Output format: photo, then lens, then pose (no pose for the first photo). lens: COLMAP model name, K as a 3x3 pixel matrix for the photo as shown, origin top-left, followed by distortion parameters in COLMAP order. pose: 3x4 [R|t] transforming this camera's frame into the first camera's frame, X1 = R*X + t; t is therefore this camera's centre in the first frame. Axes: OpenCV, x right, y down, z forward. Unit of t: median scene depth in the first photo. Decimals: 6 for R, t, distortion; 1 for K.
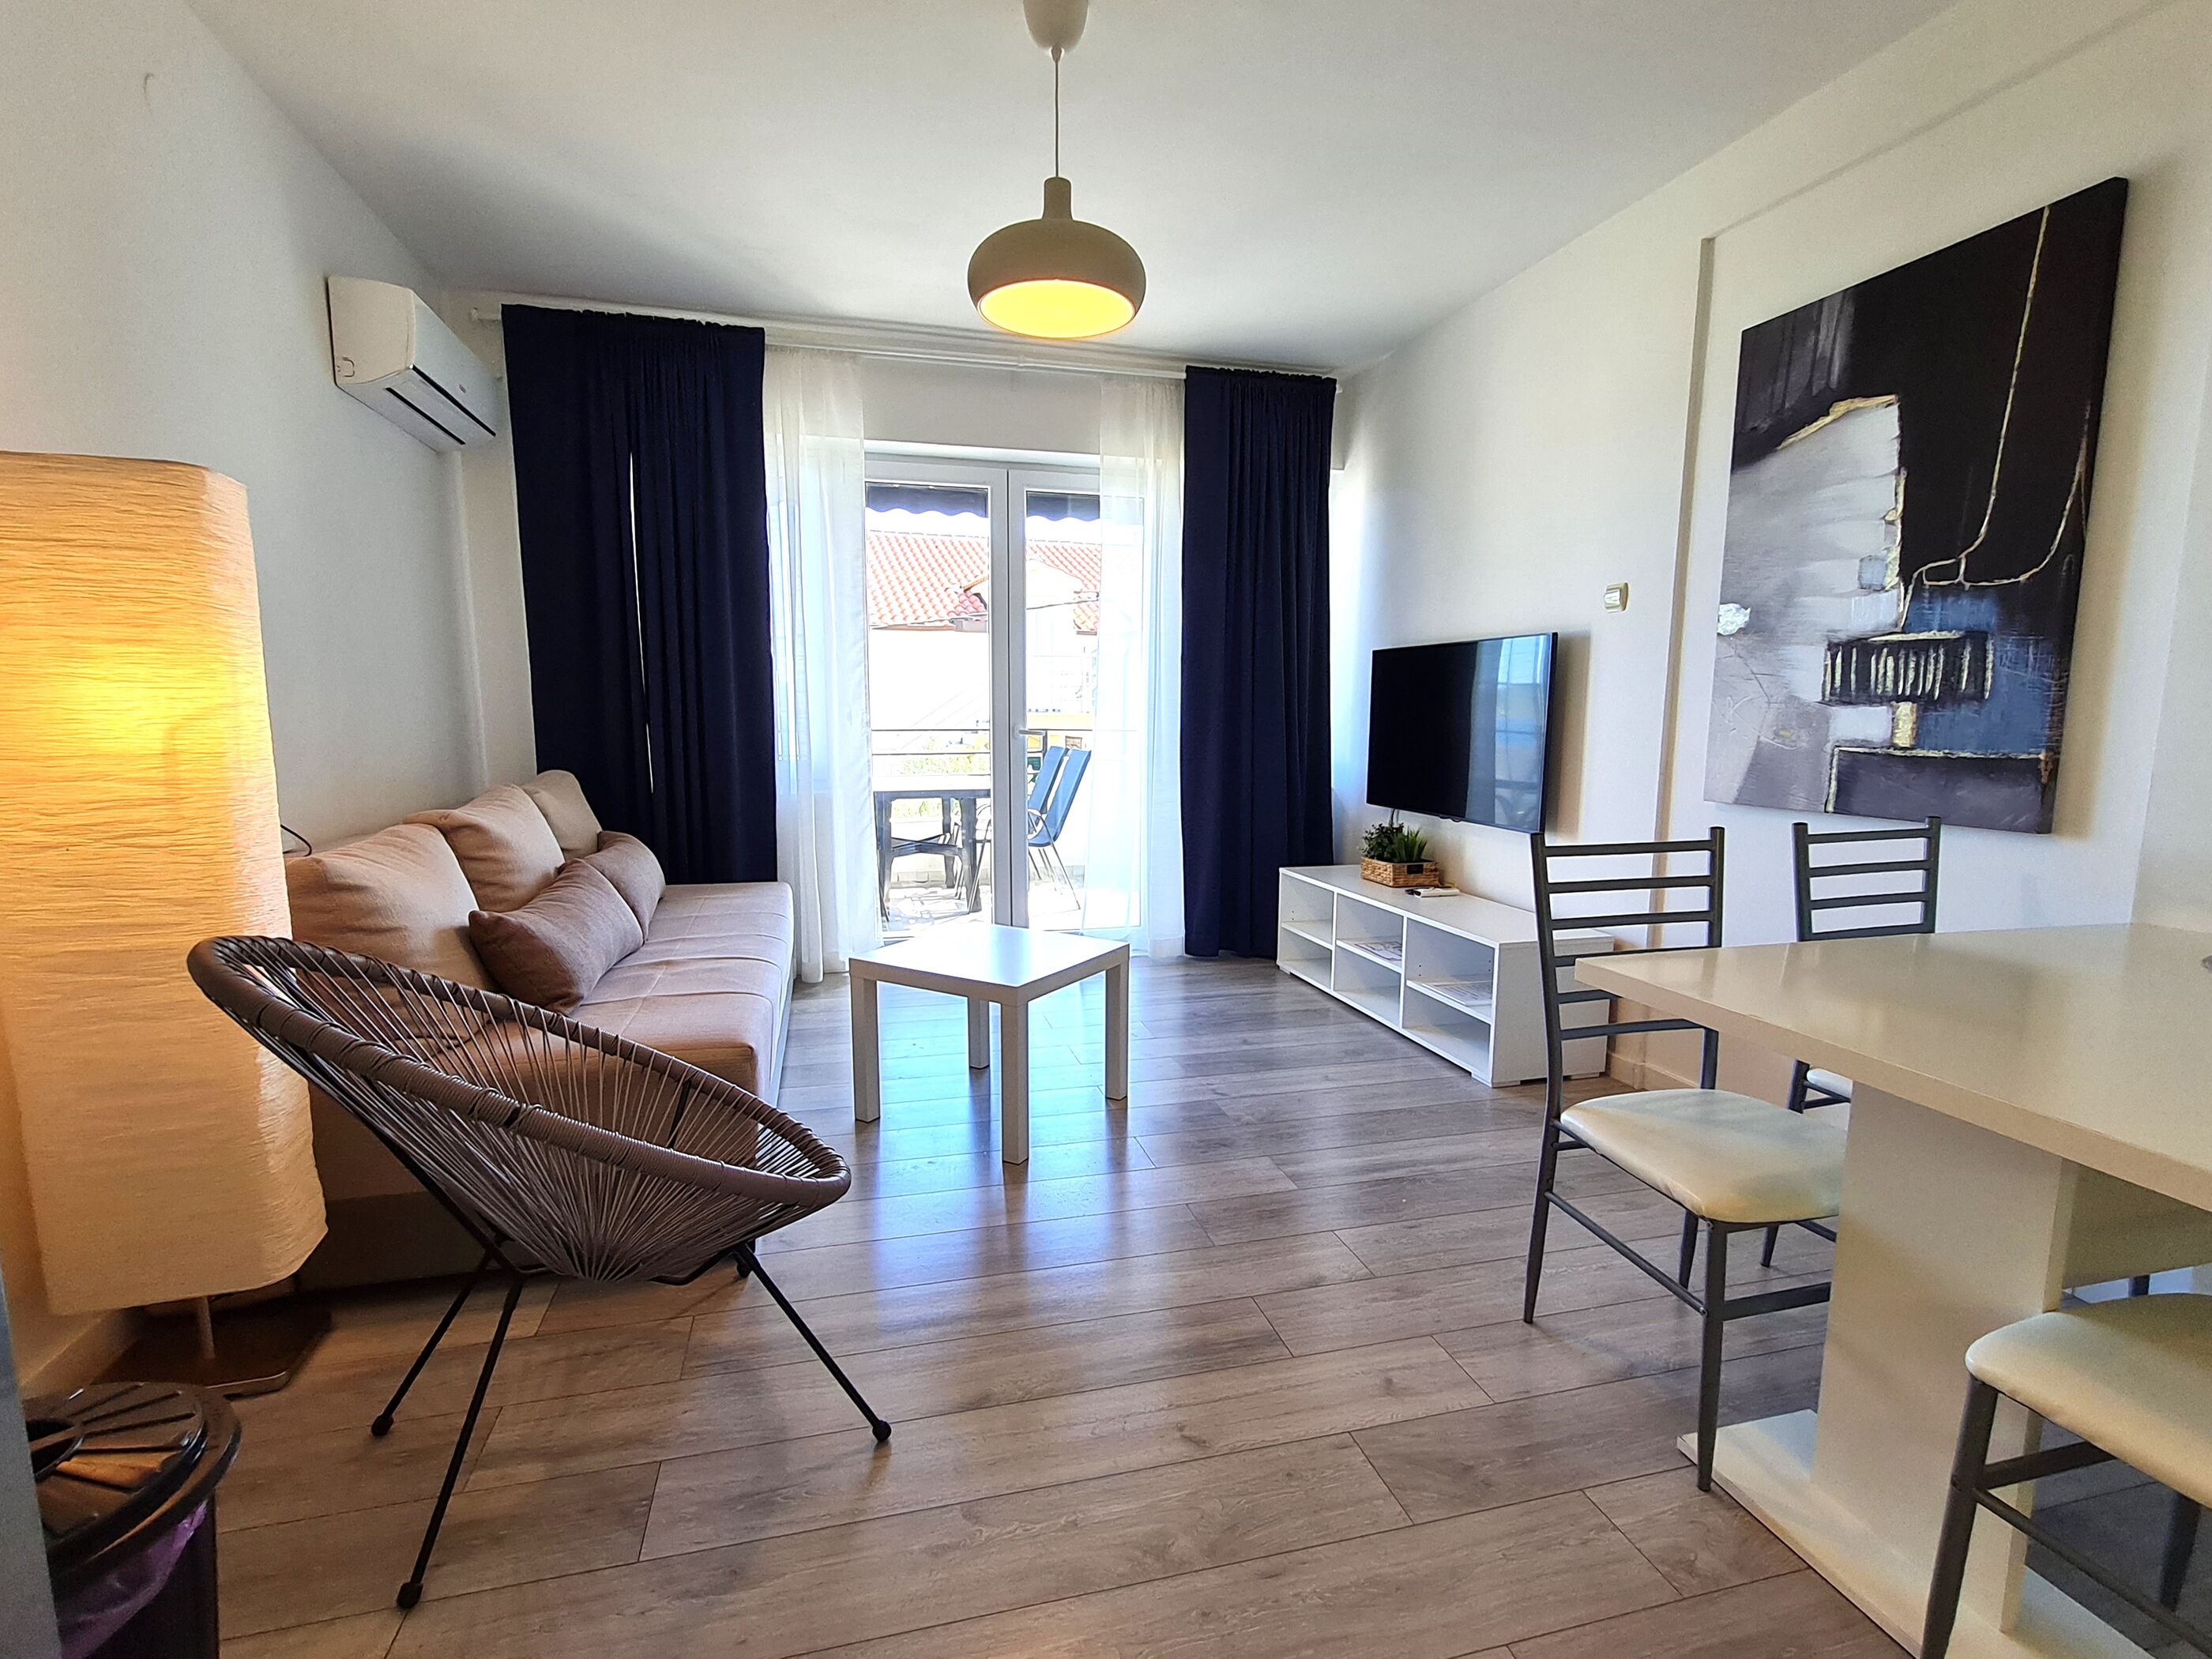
lens RADIAL K [[1038.5, 0, 1106.9], [0, 1038.5, 850.8], [0, 0, 1]] dist [0.000198, 0.000053]
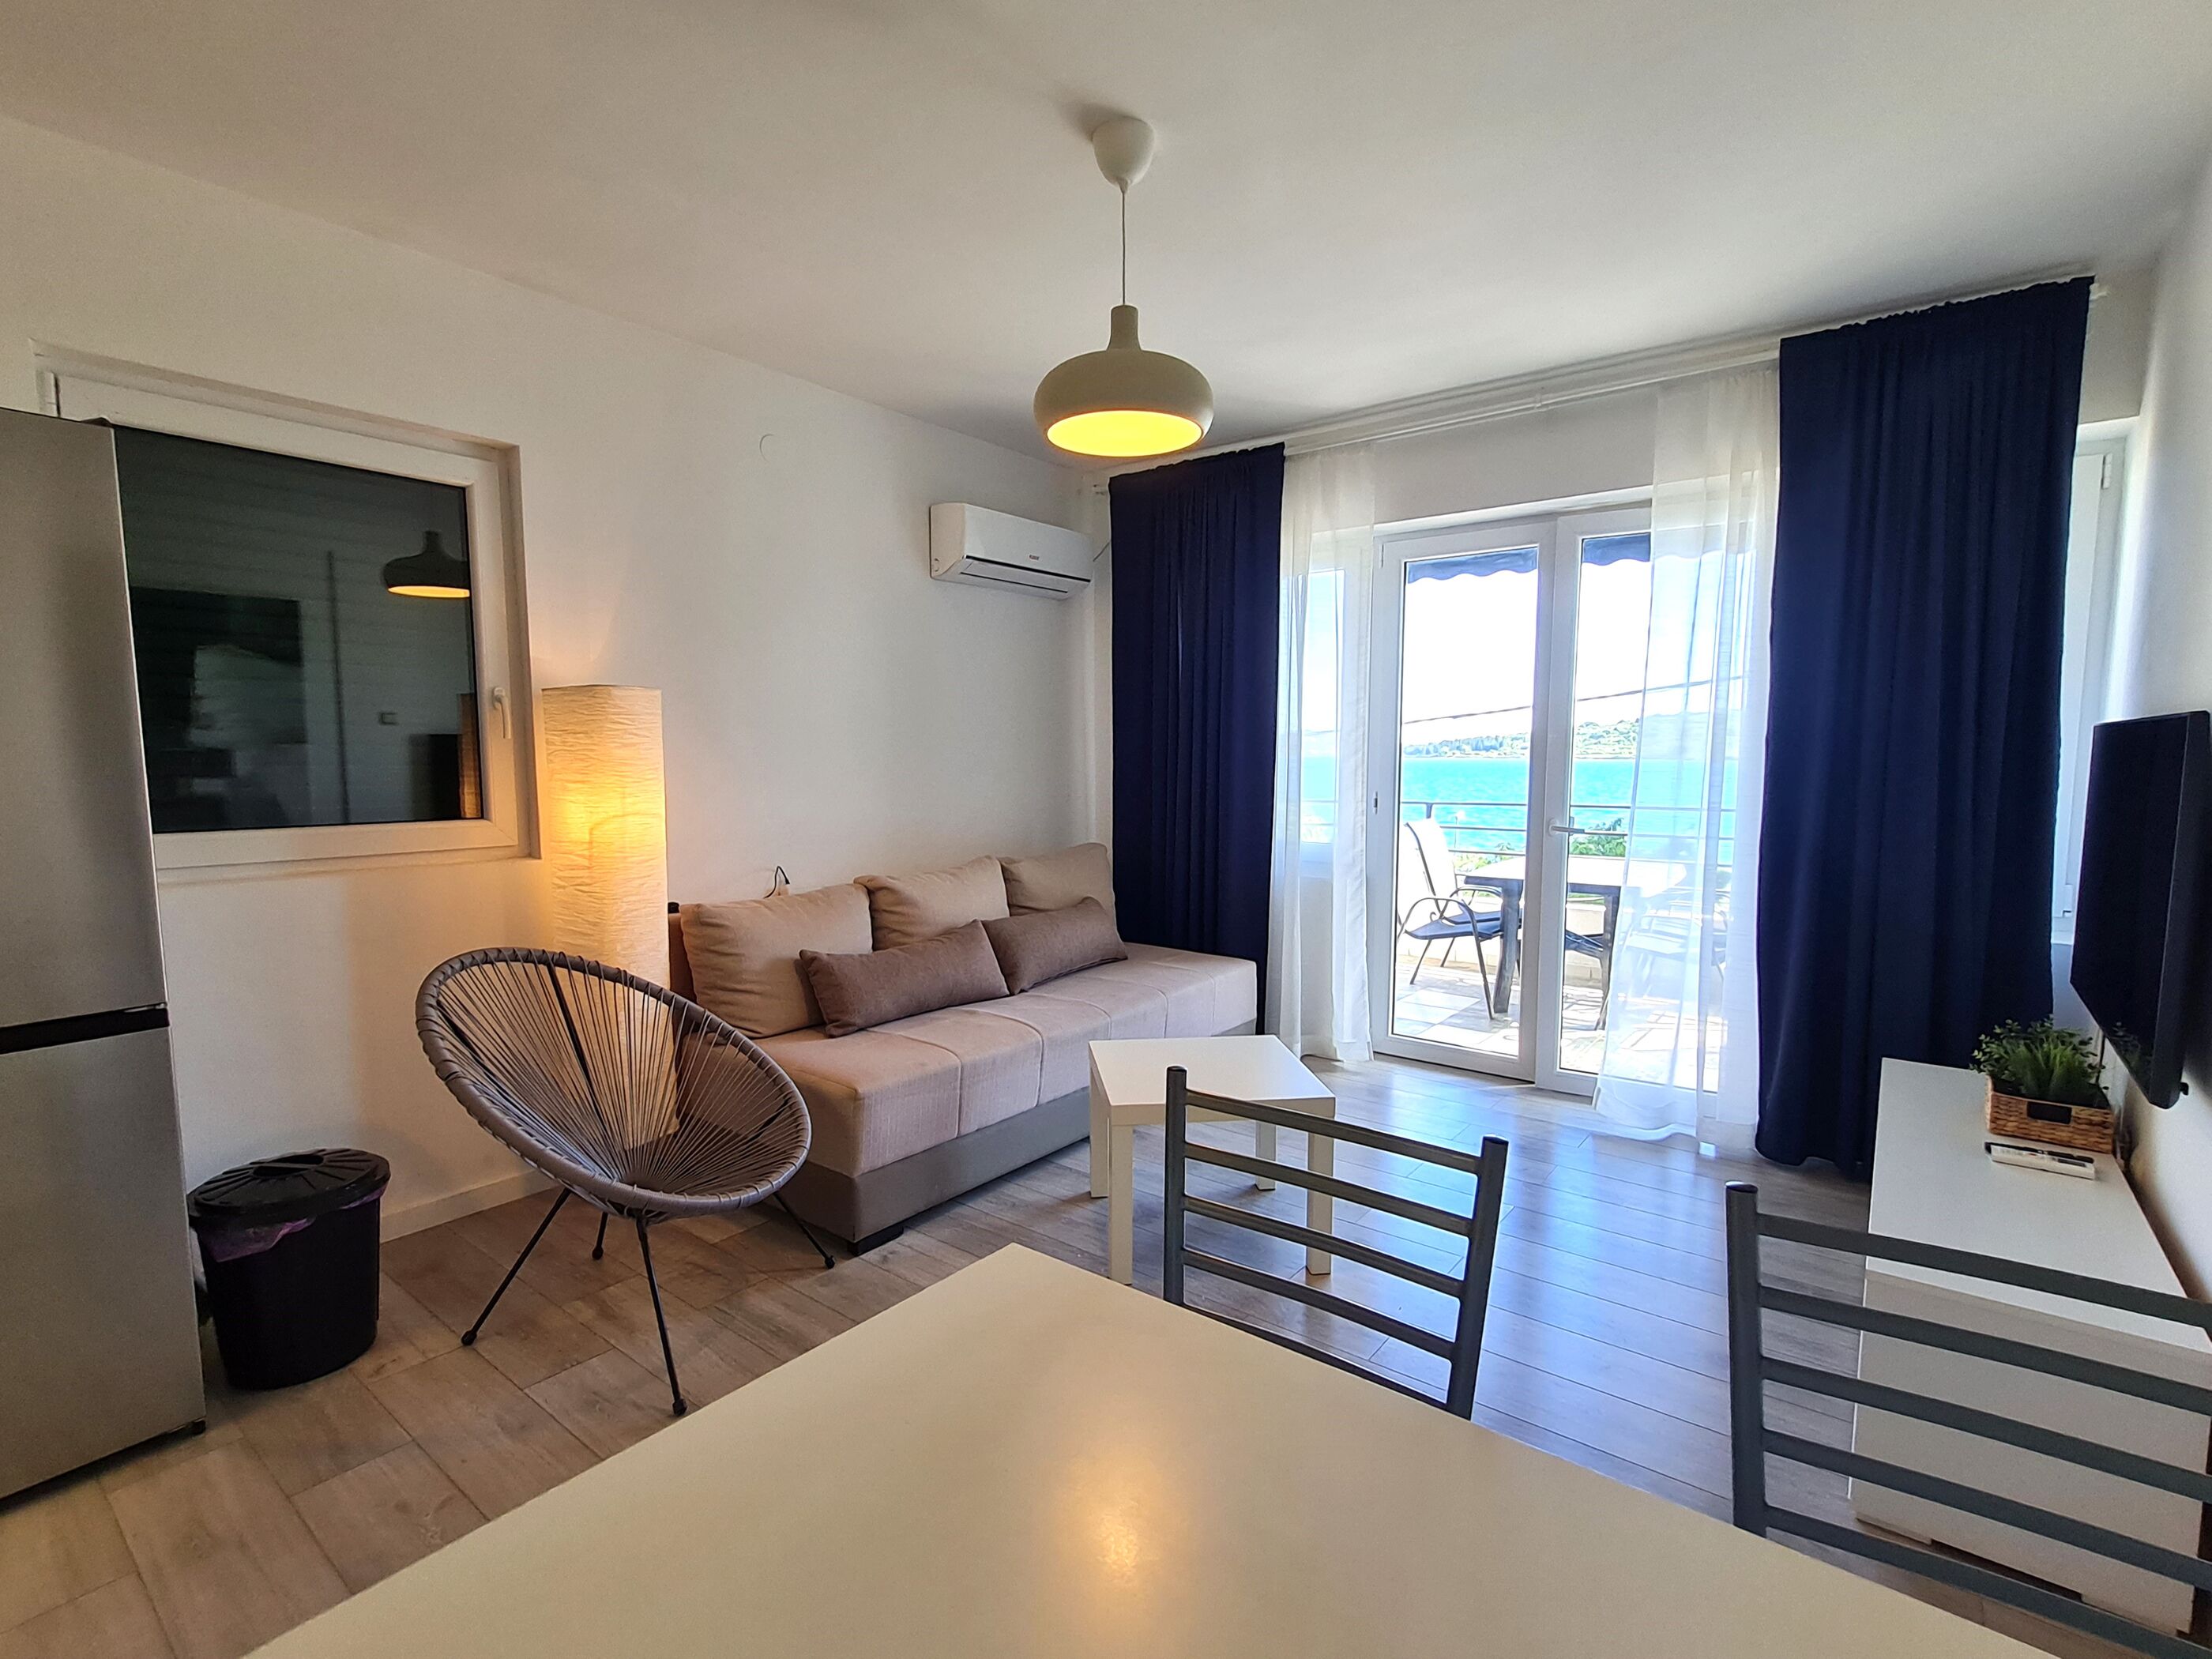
lens RADIAL K [[1038.5, 0, 1106.9], [0, 1038.5, 850.8], [0, 0, 1]] dist [0.000198, 0.000053]
pose [[0.605438, 0.073954, -0.792449, 0.735918], [-0.107641, 0.994134, 0.010537, -0.131249], [0.788580, 0.078921, 0.609847, 0.405738]]
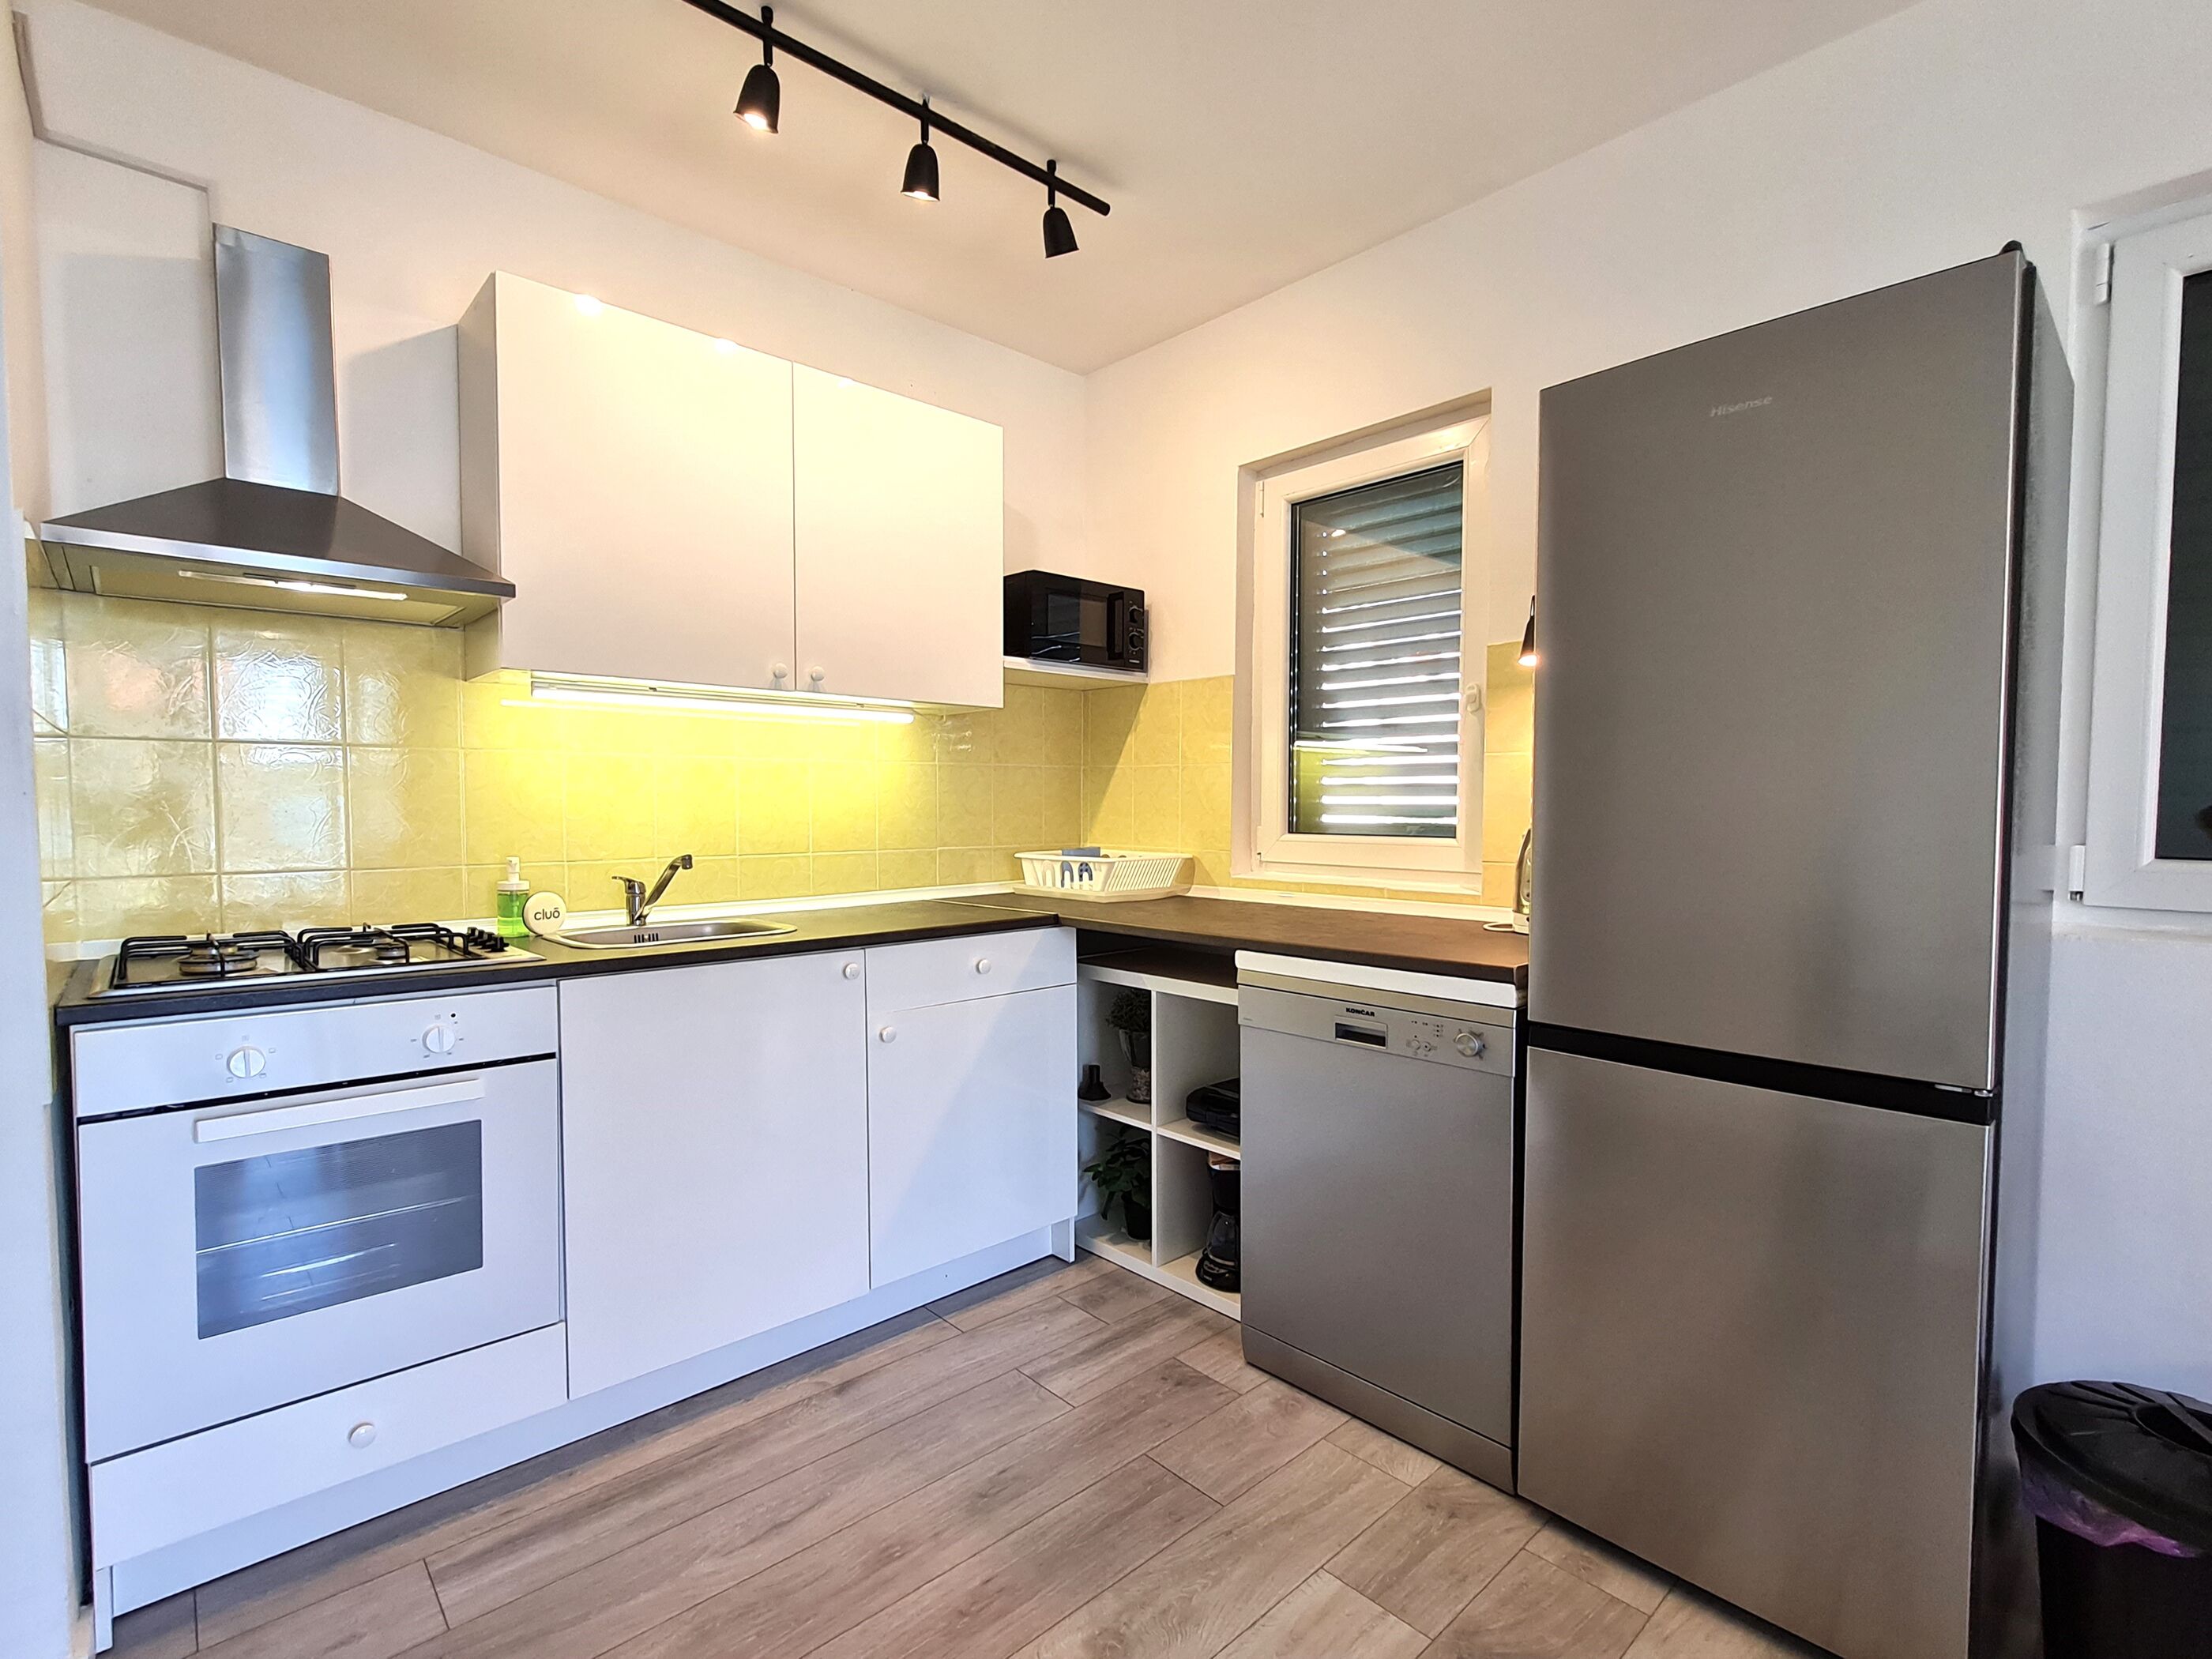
lens RADIAL K [[1038.5, 0, 1106.9], [0, 1038.5, 850.8], [0, 0, 1]] dist [0.000198, 0.000053]
pose [[-0.882802, 0.017825, -0.469408, 0.316920], [-0.068331, 0.983778, 0.165866, -0.109101], [0.464750, 0.178502, -0.867263, 0.569850]]
